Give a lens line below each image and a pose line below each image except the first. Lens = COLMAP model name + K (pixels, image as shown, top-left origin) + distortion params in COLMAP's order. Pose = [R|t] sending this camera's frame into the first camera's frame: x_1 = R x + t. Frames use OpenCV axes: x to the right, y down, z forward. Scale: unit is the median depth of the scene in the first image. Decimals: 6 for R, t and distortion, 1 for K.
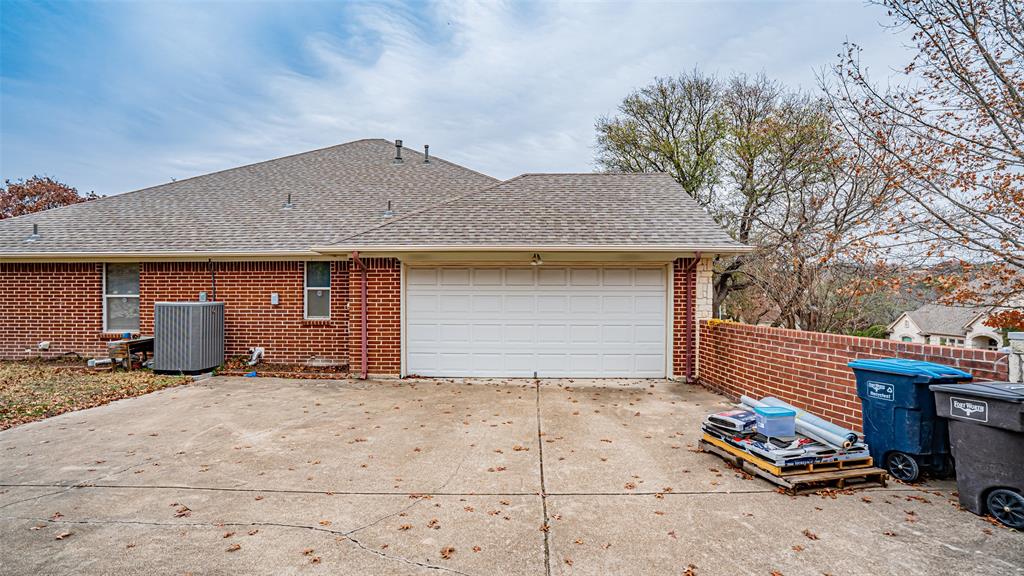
lens RADIAL K [[478.1, 0, 513.2], [0, 478.1, 292.4], [0, 0, 1]] dist [-0.060171, 0.018405]
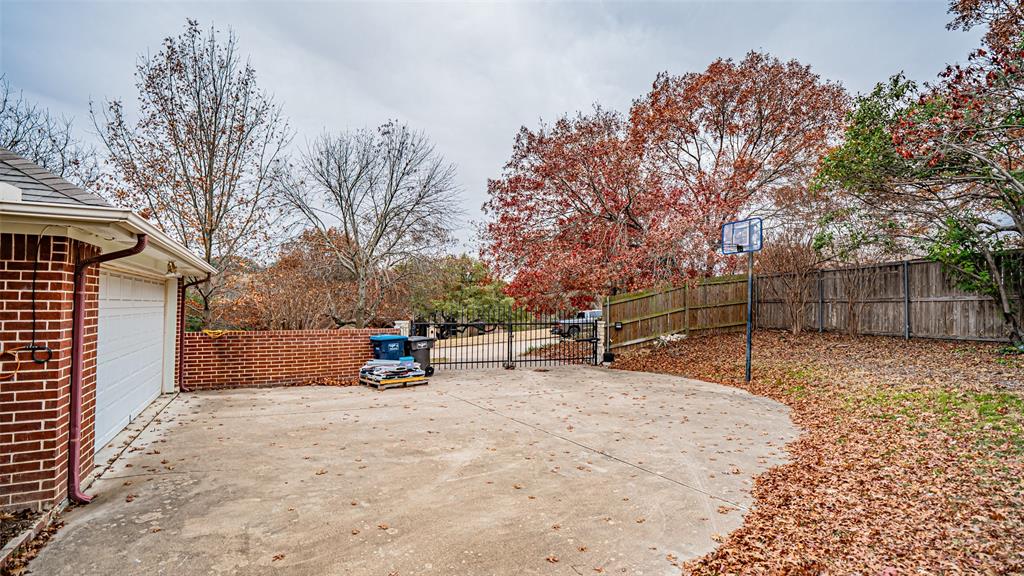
lens RADIAL K [[478.1, 0, 510.8], [0, 478.1, 290.7], [0, 0, 1]] dist [-0.060171, 0.018405]
pose [[-0.490989, 0.018453, 0.870970, -1.715820], [-0.023691, 0.999123, -0.034523, -0.024592], [-0.870844, -0.037585, -0.490121, 1.620725]]
